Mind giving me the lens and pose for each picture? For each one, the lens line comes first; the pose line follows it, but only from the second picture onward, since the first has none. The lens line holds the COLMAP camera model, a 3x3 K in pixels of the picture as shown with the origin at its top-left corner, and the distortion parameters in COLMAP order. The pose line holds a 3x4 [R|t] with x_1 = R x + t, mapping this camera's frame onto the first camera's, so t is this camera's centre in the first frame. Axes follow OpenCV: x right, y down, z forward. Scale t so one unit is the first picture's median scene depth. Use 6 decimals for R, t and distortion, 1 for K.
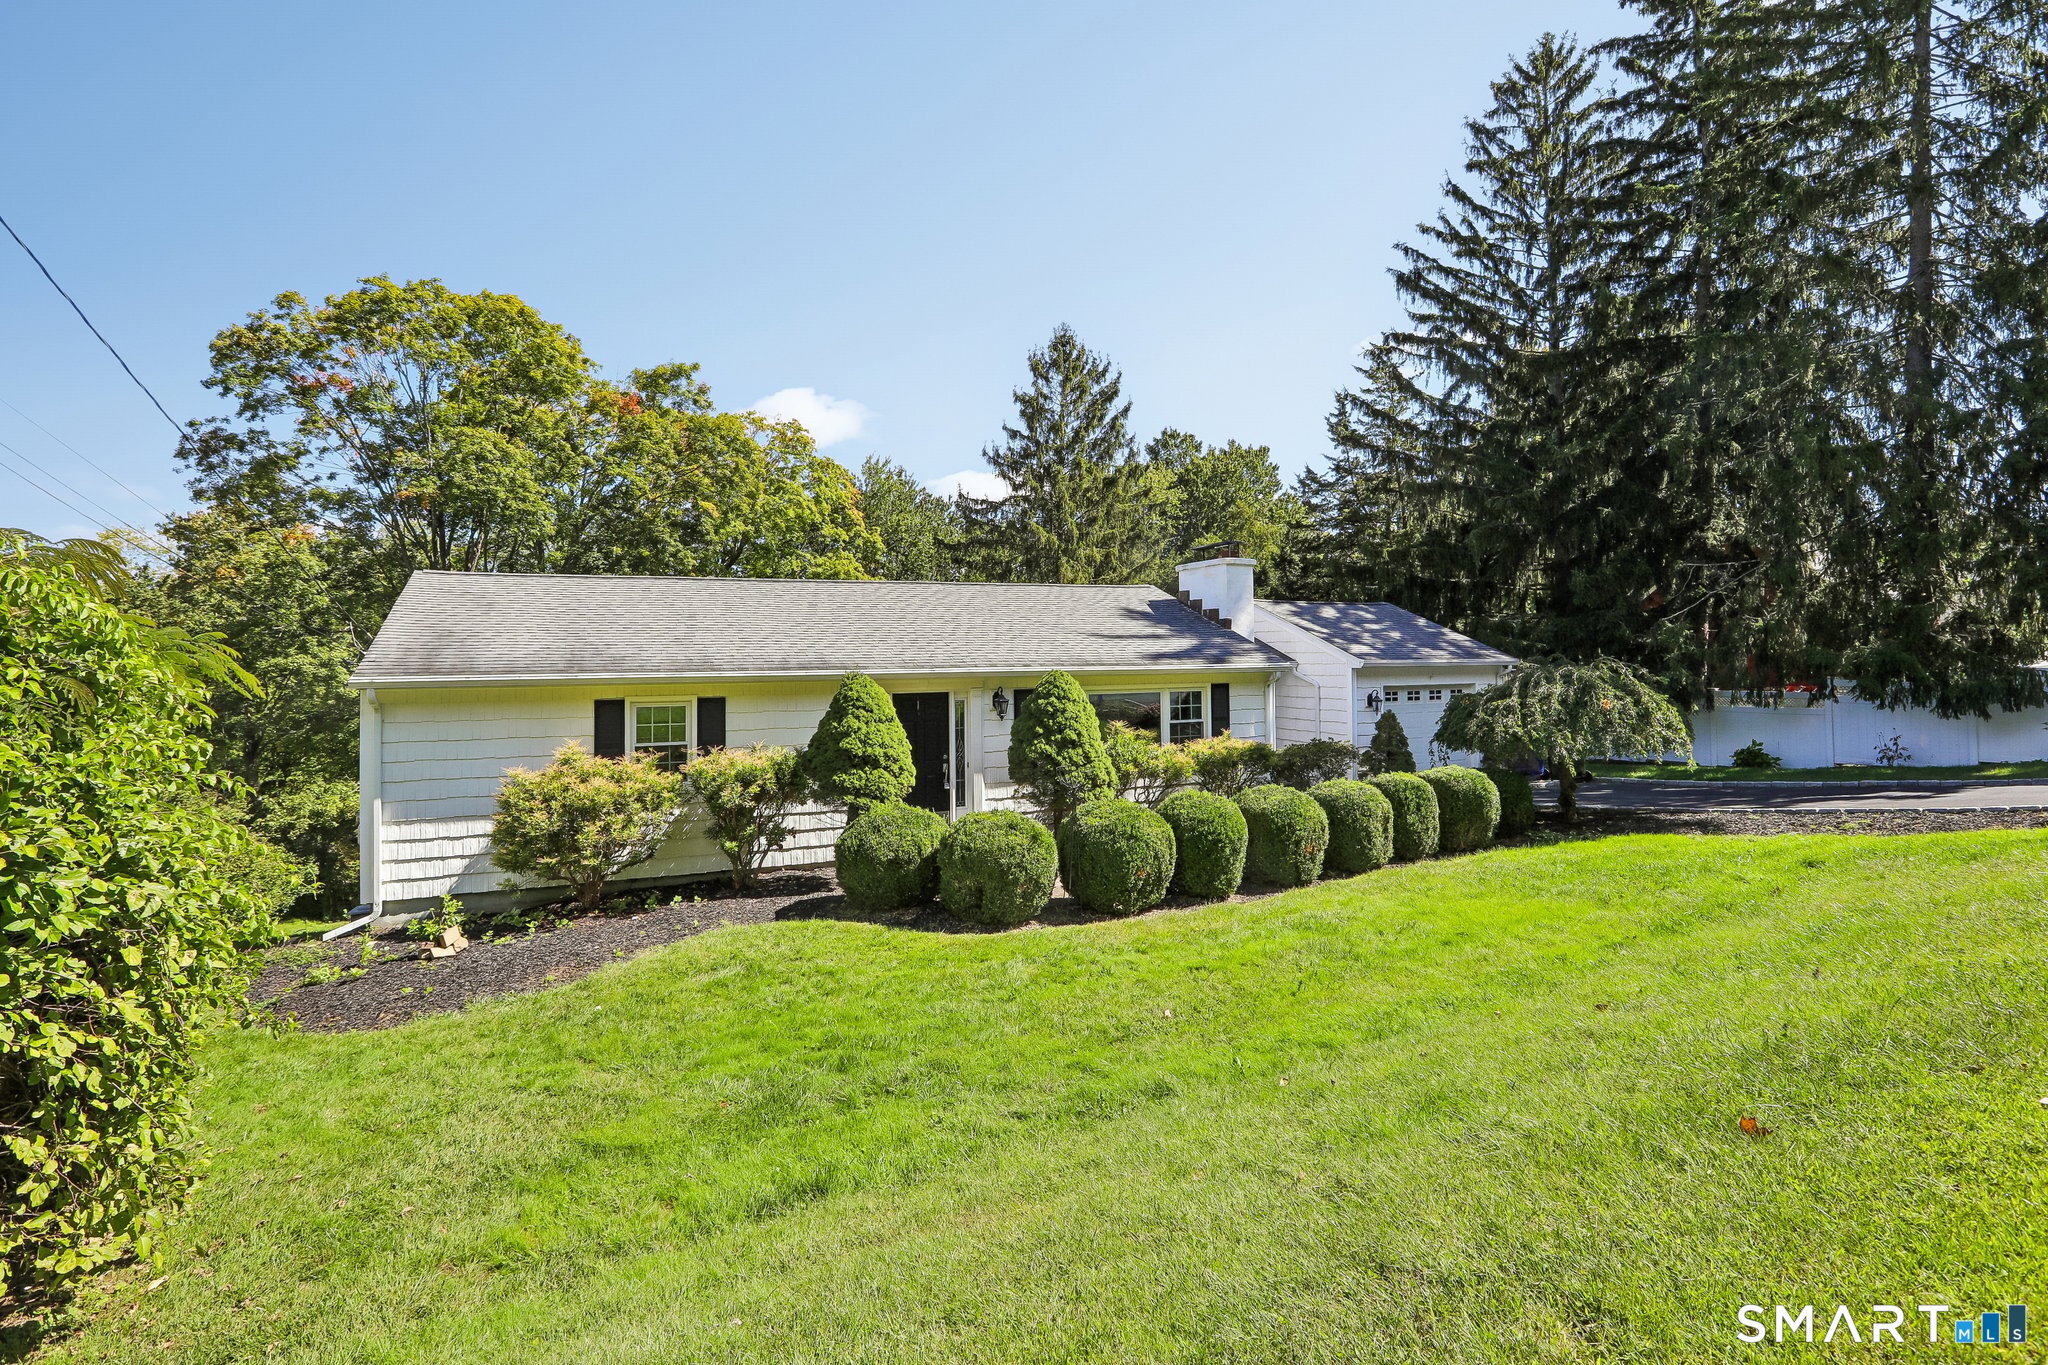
lens RADIAL K [[926.7, 0, 1063.9], [0, 926.7, 651.1], [0, 0, 1]] dist [-0.050841, 0.020855]
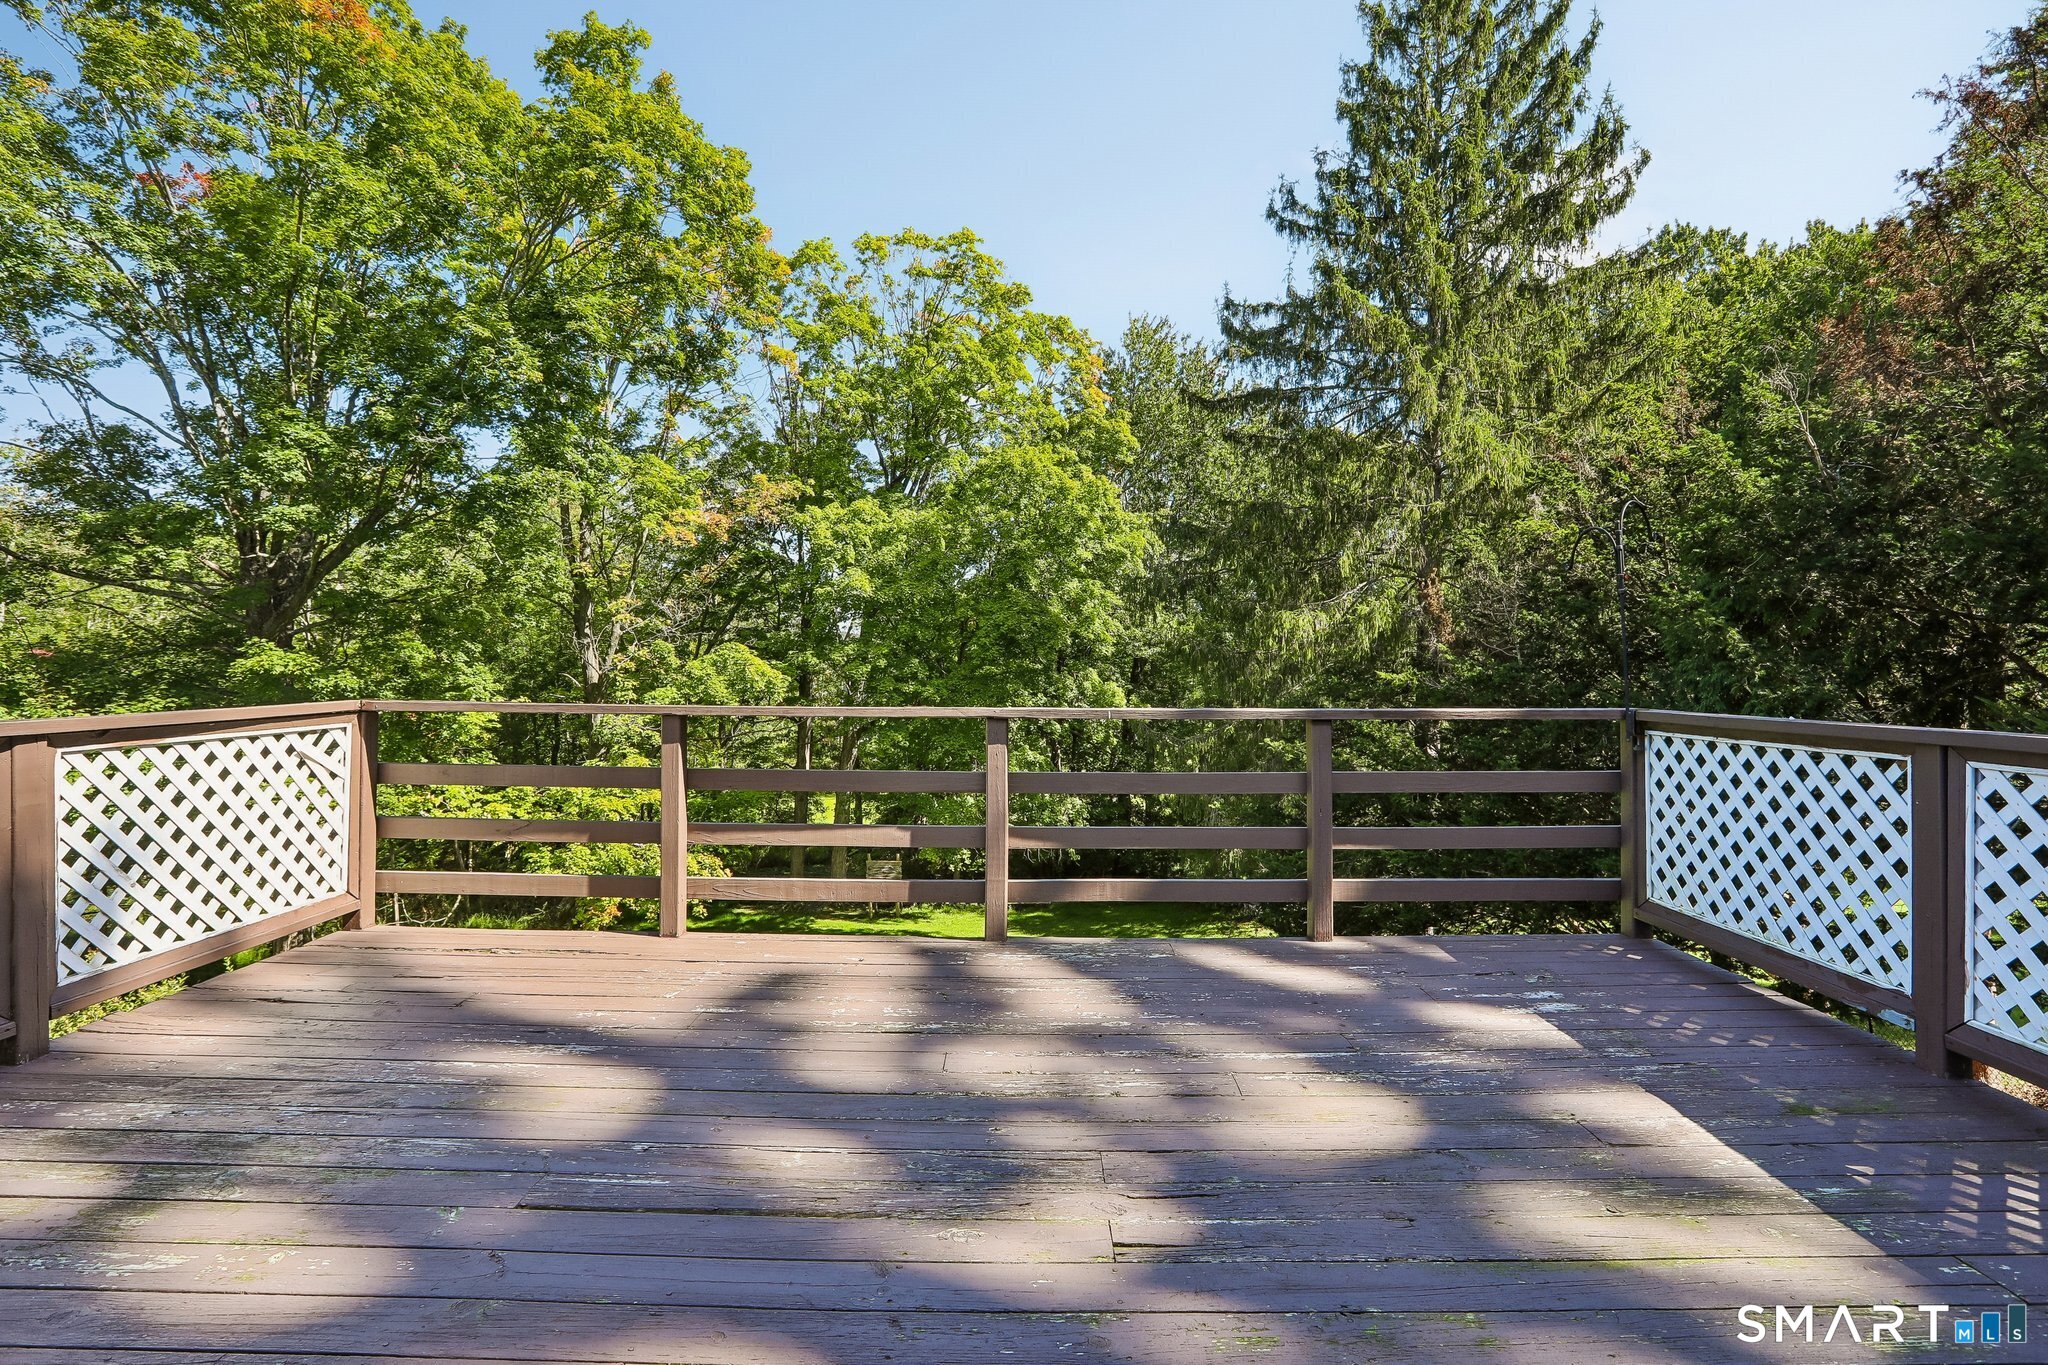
lens RADIAL K [[926.7, 0, 1063.9], [0, 926.7, 651.1], [0, 0, 1]] dist [-0.050841, 0.020855]
pose [[0.898917, 0.007647, -0.438052, 0.029152], [-0.007107, 0.999971, 0.002872, 0.022506], [0.438061, 0.000531, 0.898945, 0.430296]]
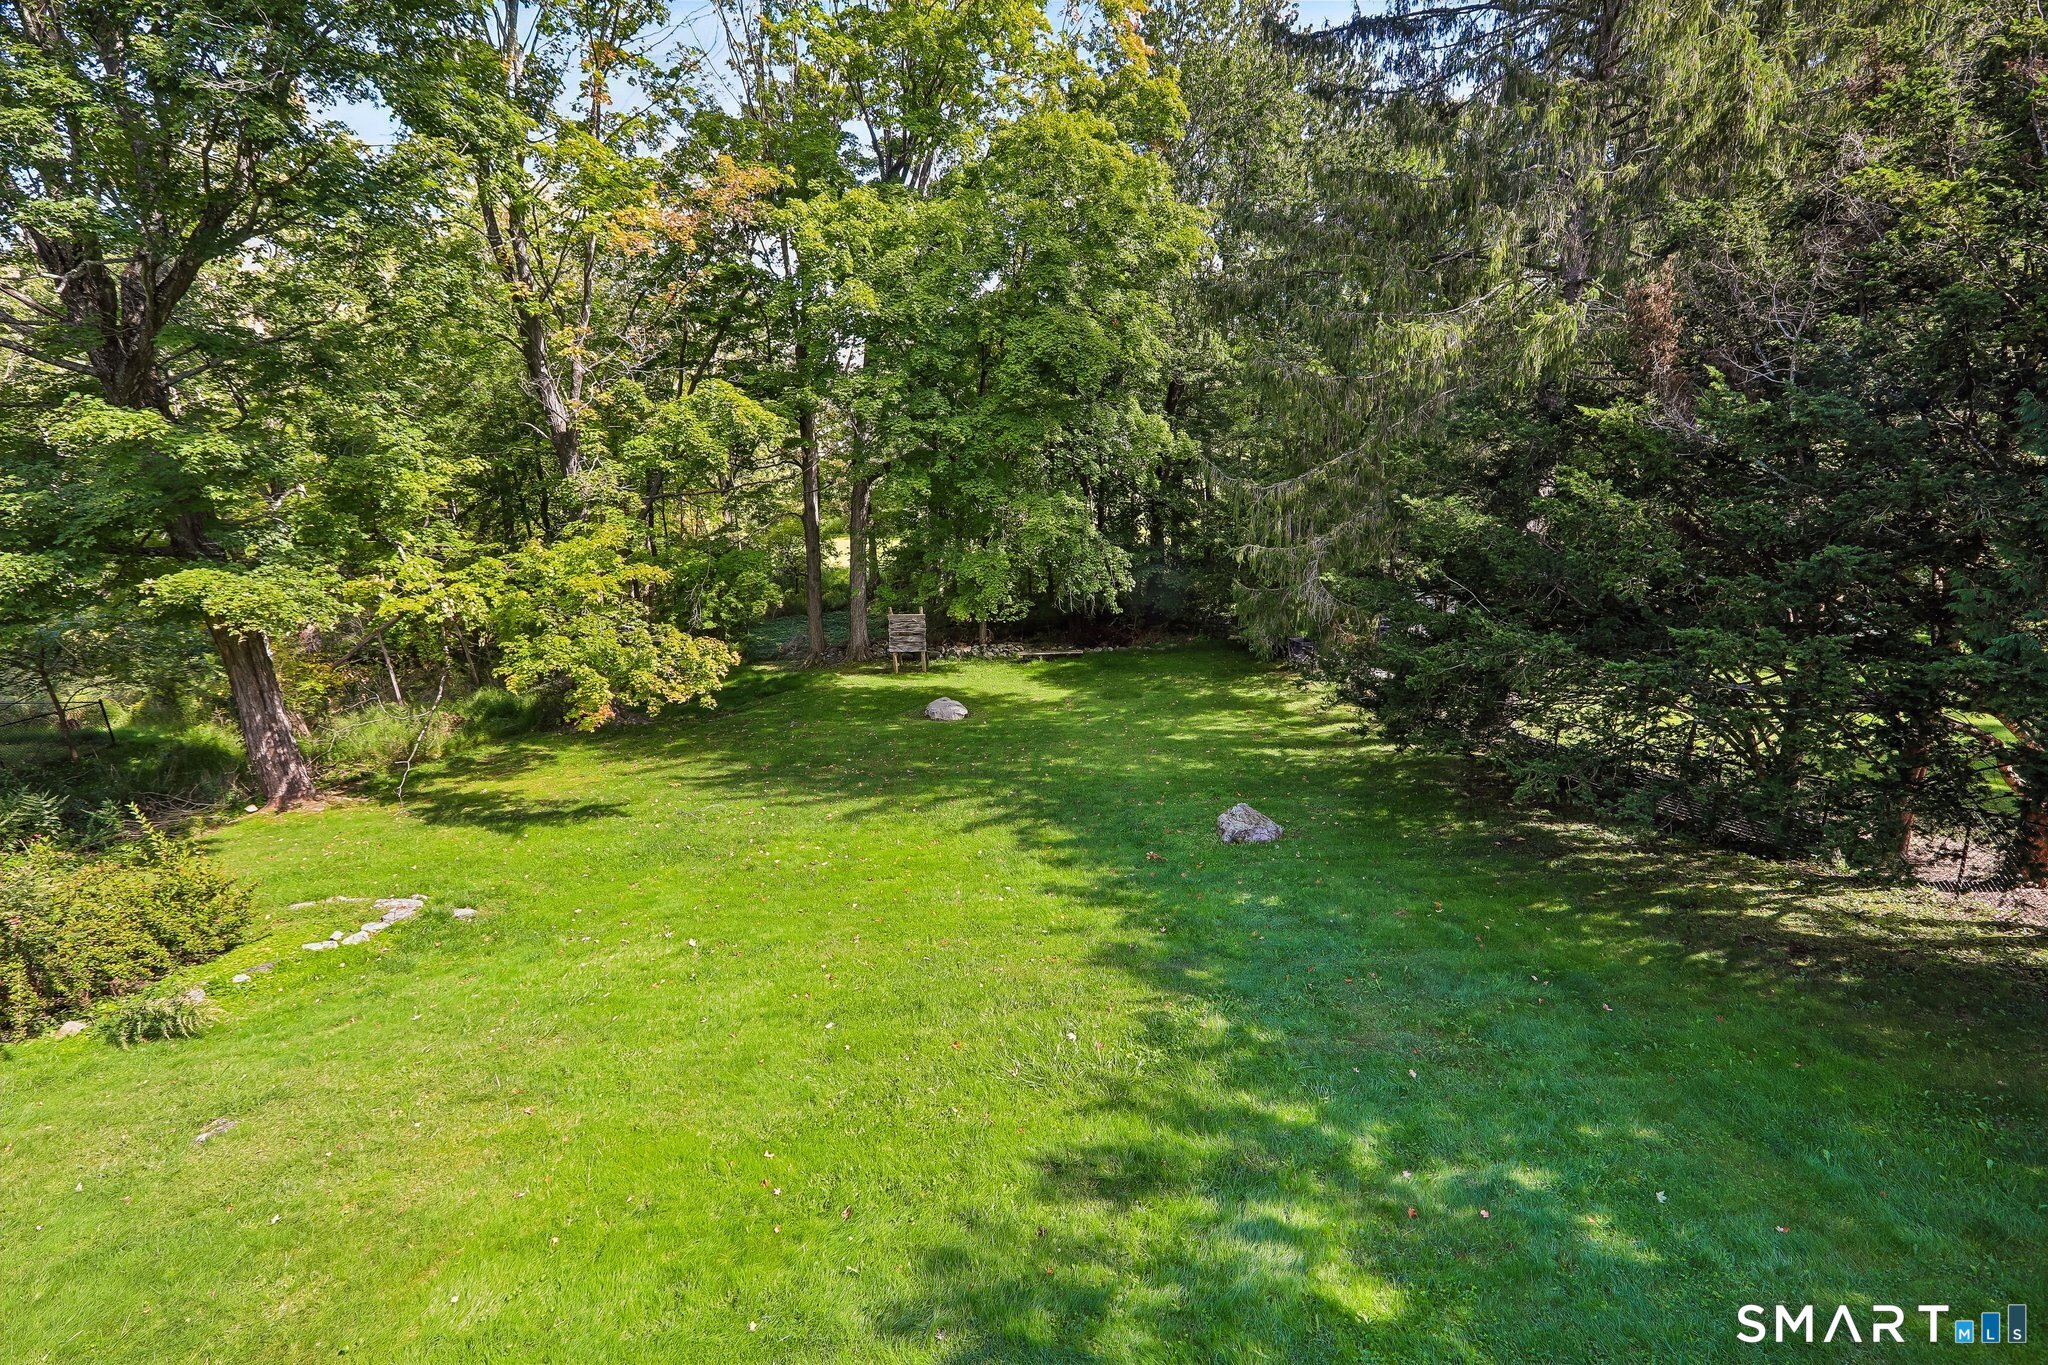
lens RADIAL K [[926.7, 0, 1063.9], [0, 926.7, 651.1], [0, 0, 1]] dist [-0.050841, 0.020855]
pose [[0.895508, 0.116146, -0.429622, -0.012508], [0.013748, 0.957665, 0.287556, 0.021643], [0.444833, -0.263415, 0.856000, 0.477639]]
